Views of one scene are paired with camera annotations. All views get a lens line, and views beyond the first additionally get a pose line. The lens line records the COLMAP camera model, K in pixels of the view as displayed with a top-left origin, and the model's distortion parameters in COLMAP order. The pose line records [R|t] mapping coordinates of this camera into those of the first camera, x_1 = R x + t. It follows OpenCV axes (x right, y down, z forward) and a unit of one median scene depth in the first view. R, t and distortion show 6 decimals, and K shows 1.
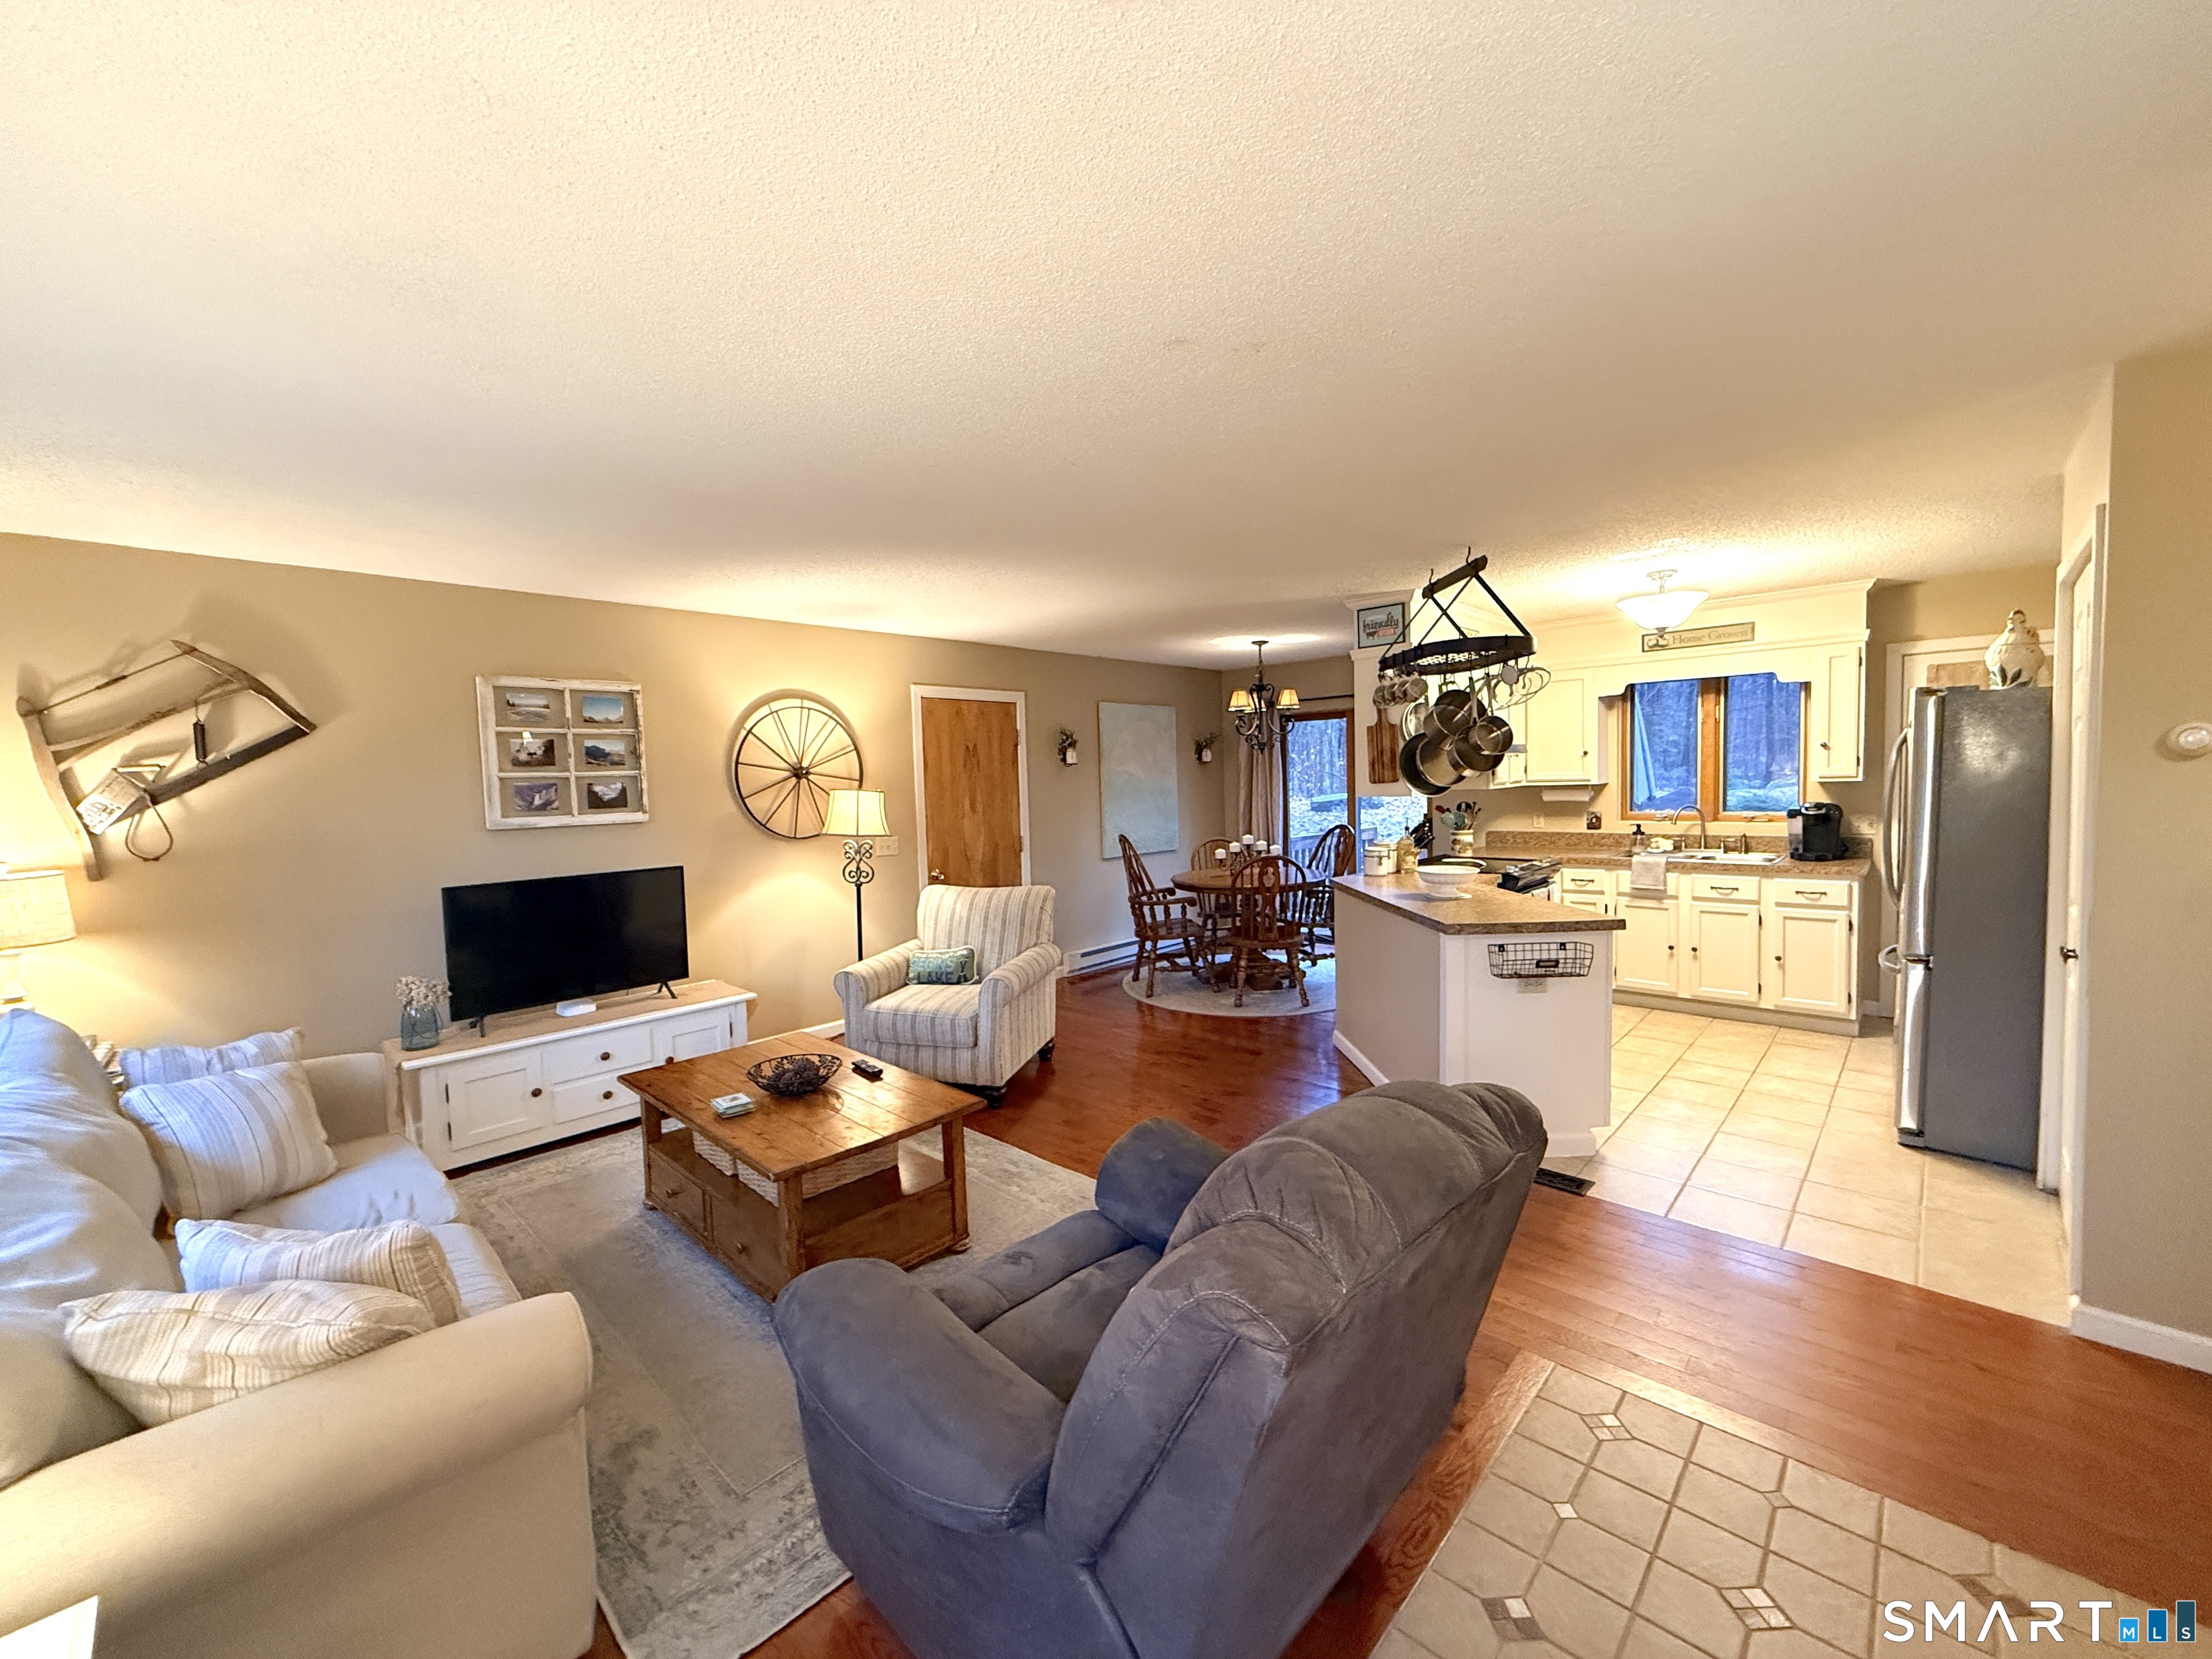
lens RADIAL K [[882.3, 0, 1102.3], [0, 882.3, 824.0], [0, 0, 1]] dist [0.001027, 0.000408]
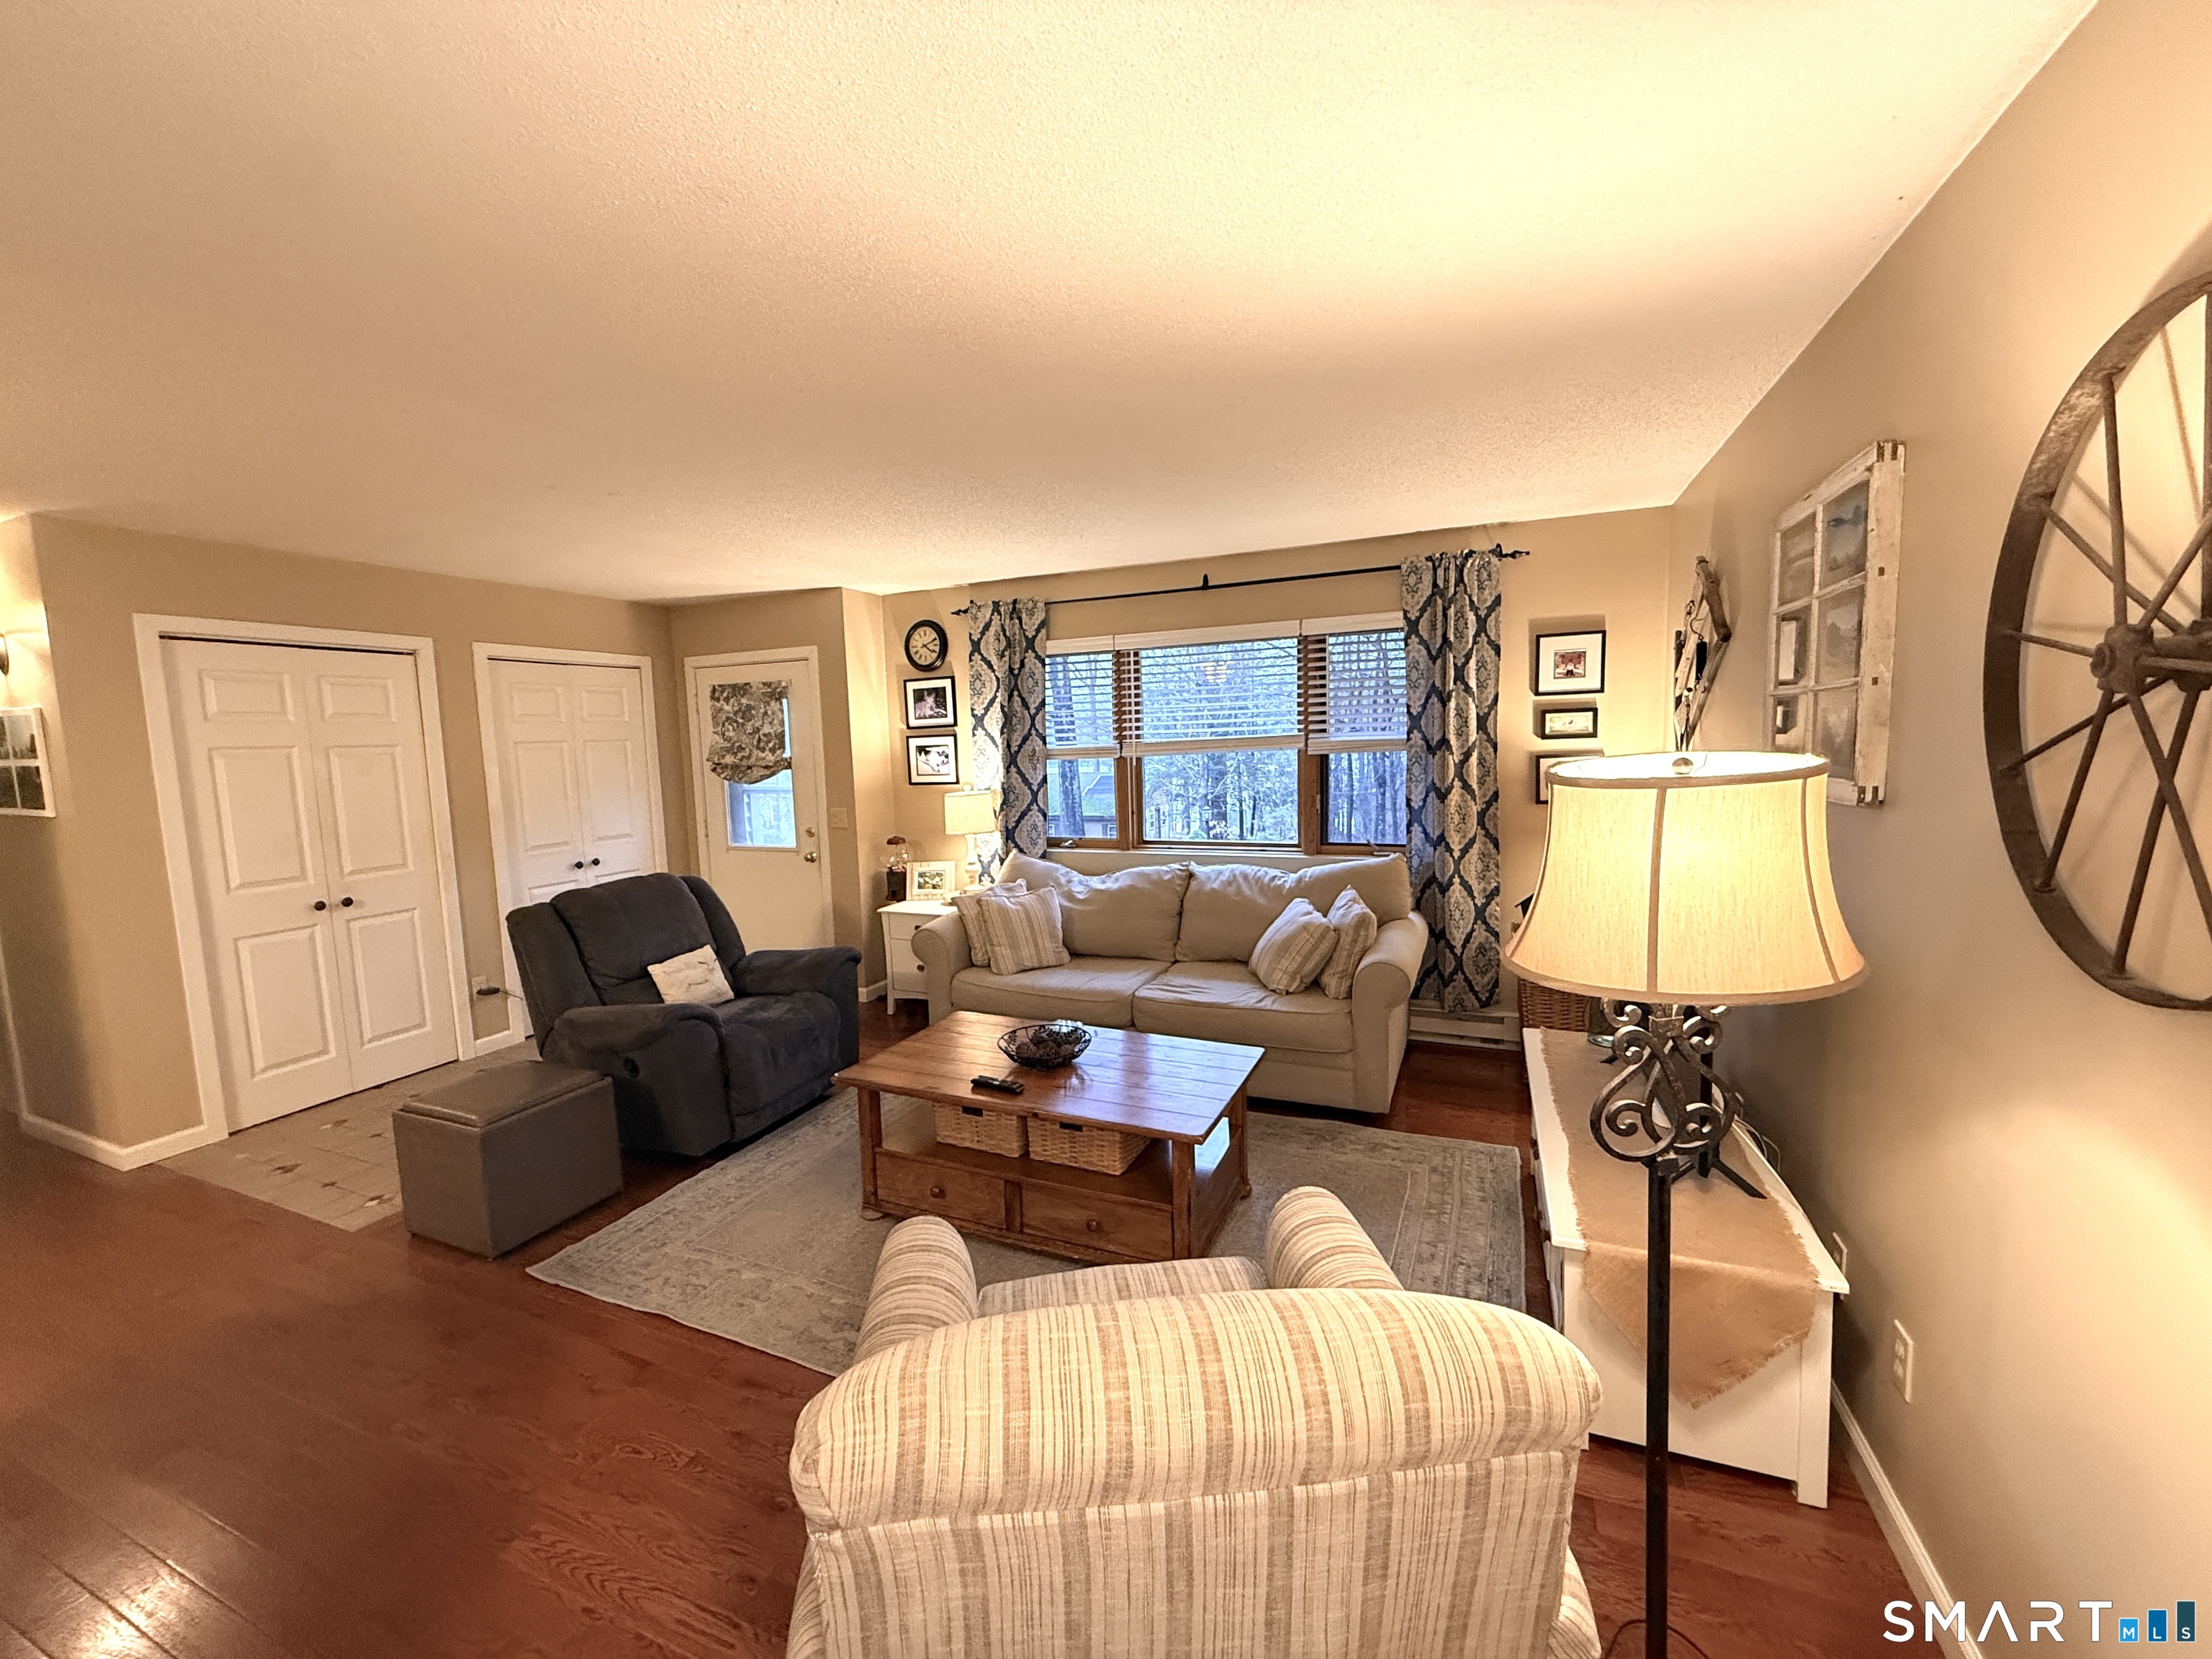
lens RADIAL K [[882.3, 0, 1095.4], [0, 882.3, 826.7], [0, 0, 1]] dist [0.001027, 0.000408]
pose [[-0.937940, 0.090468, -0.334789, -0.058820], [0.039505, 0.986963, 0.156025, -0.062528], [0.344540, 0.133117, -0.929286, 1.134305]]
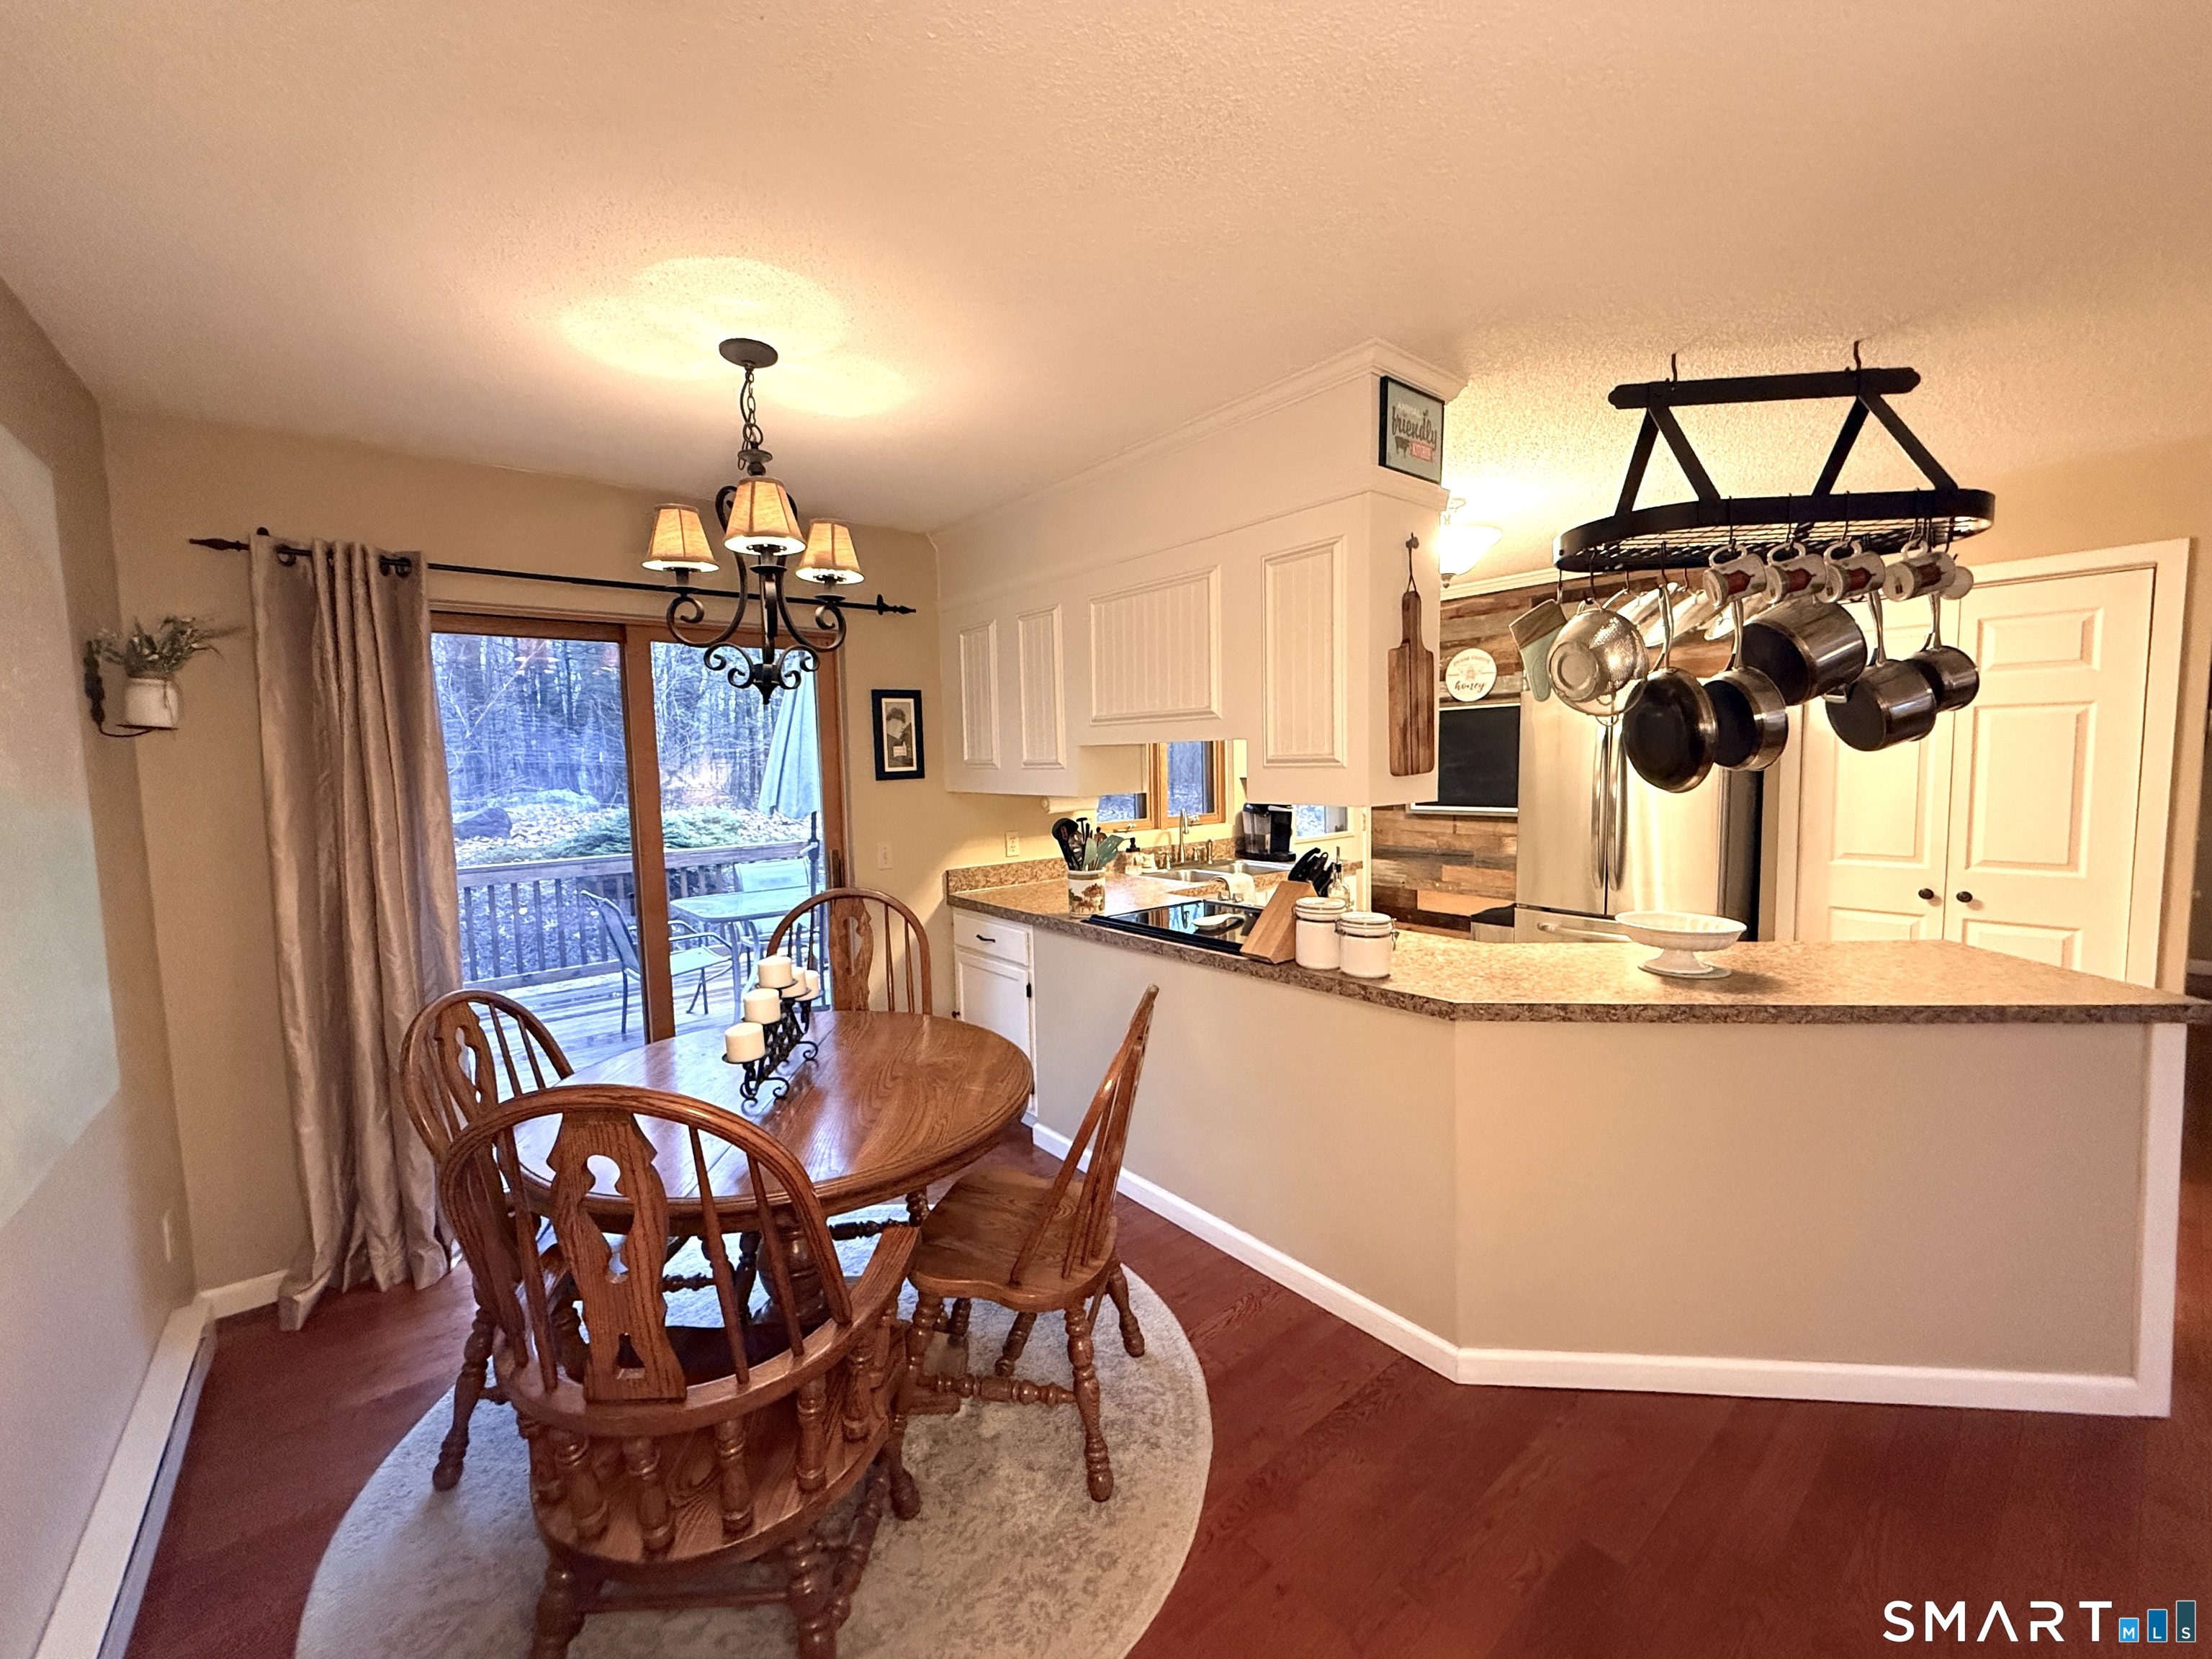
lens RADIAL K [[882.3, 0, 1100.4], [0, 882.3, 833.6], [0, 0, 1]] dist [0.001027, 0.000408]
pose [[0.124056, -0.057878, 0.990586, -0.167730], [0.072850, 0.996135, 0.049079, -0.049396], [-0.989597, 0.066075, 0.127793, 1.086696]]
